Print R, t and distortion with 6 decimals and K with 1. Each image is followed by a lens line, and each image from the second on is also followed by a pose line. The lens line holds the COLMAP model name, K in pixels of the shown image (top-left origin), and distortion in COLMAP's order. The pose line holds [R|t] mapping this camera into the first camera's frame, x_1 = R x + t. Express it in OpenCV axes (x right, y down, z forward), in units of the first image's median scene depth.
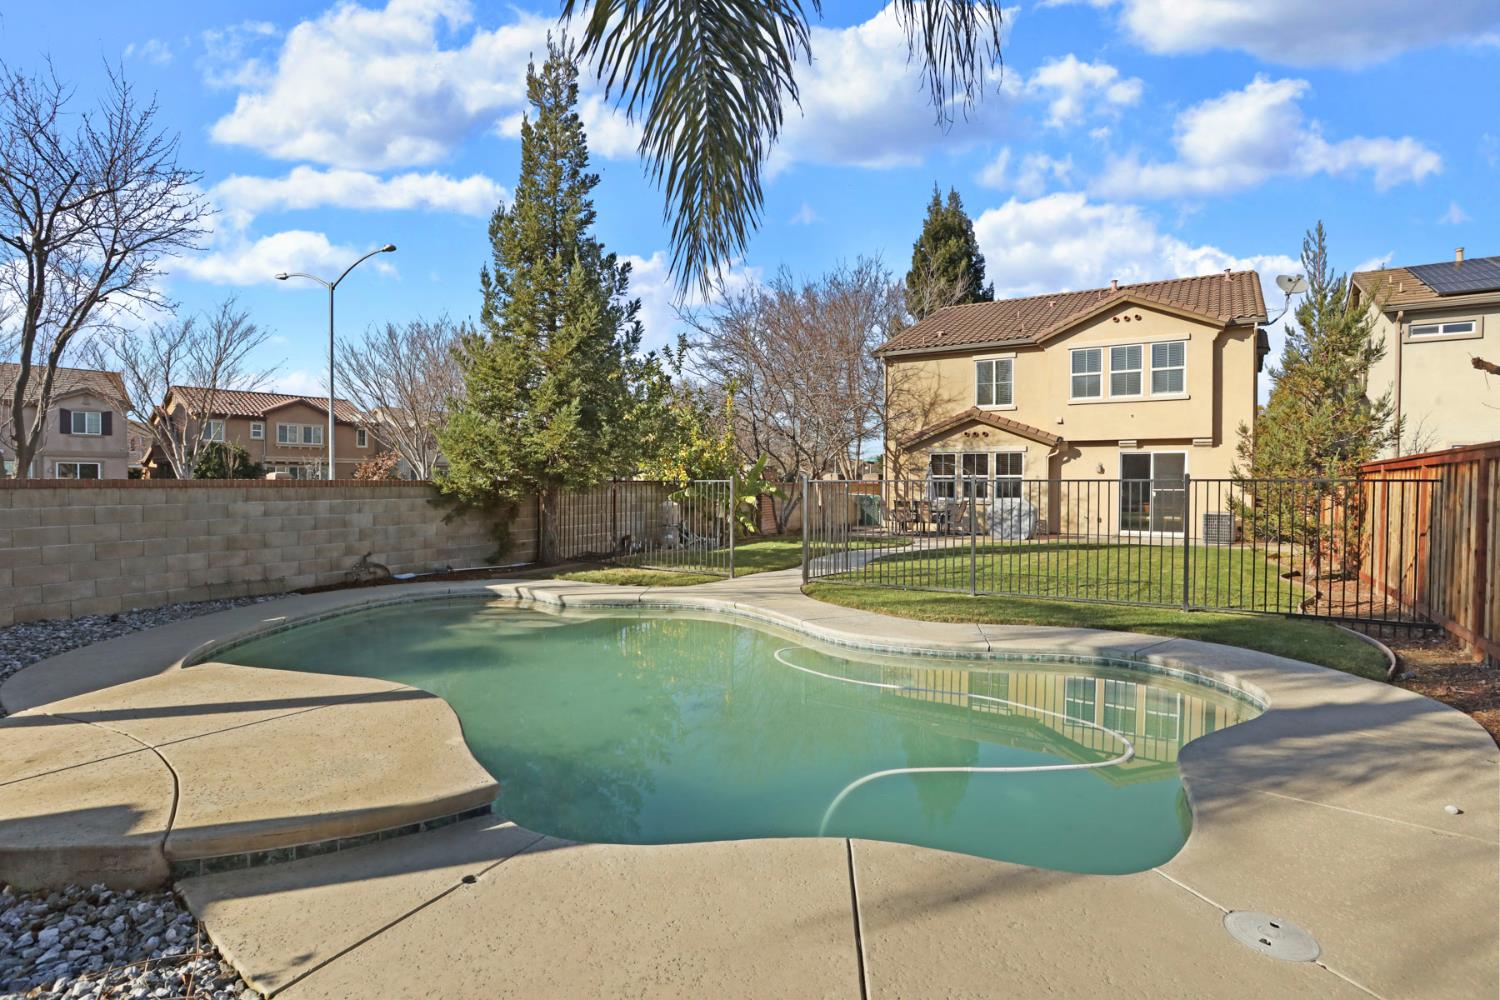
lens RADIAL K [[743.7, 0, 742.8], [0, 743.7, 499.1], [0, 0, 1]] dist [-0.076541, 0.035861]
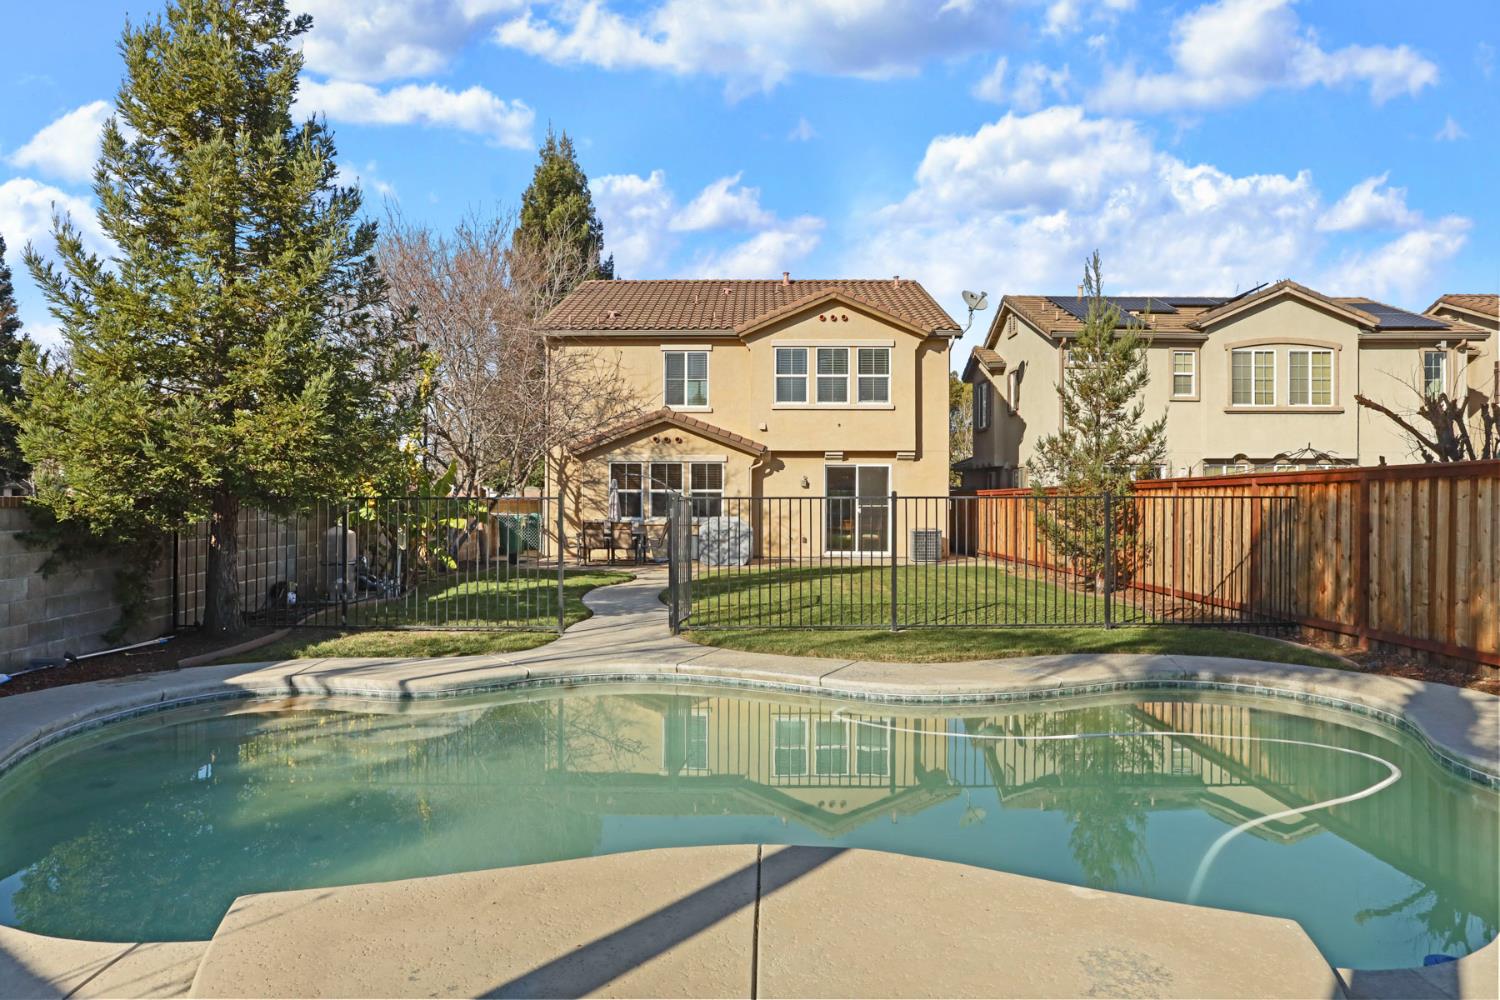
lens RADIAL K [[939.1, 0, 750.0], [0, 939.1, 500.0], [0, 0, 1]] dist [-0.074000, 0.076349]
pose [[0.835129, -0.002068, 0.550050, -0.193003], [0.013155, 0.999782, -0.016214, -0.002784], [-0.549897, 0.020777, 0.834974, 0.079578]]
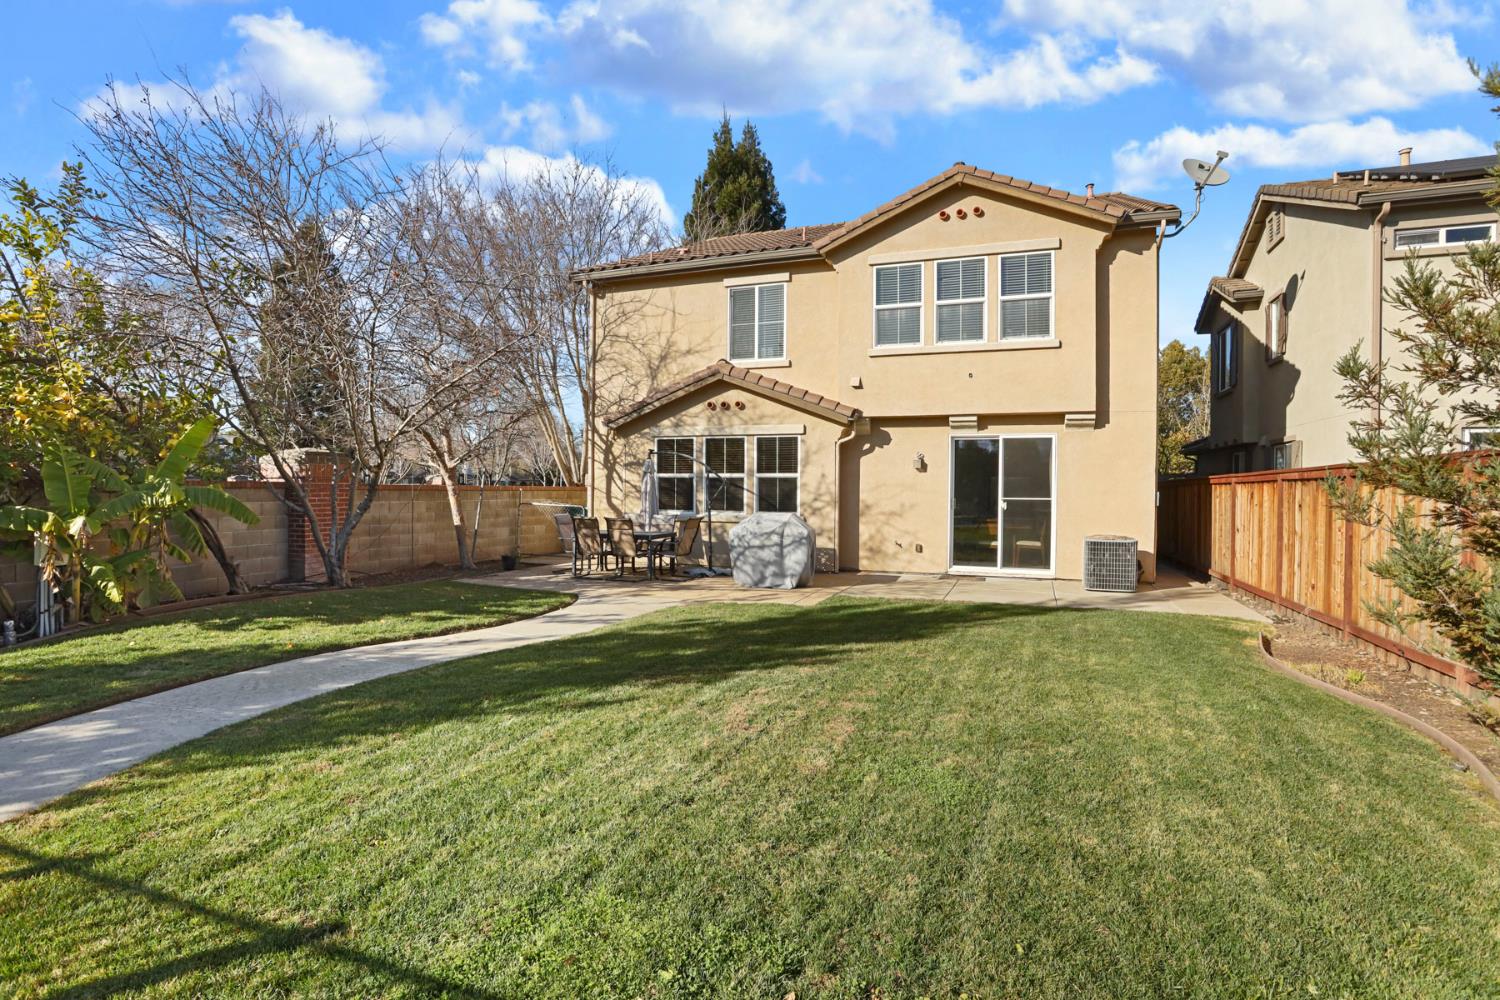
lens RADIAL K [[729.7, 0, 755.9], [0, 729.7, 493.3], [0, 0, 1]] dist [-0.072924, 0.041222]
pose [[0.973718, 0.003286, 0.227732, 0.215256], [0.000364, 0.999872, -0.015985, -0.007036], [-0.227755, 0.015648, 0.973593, 0.437559]]
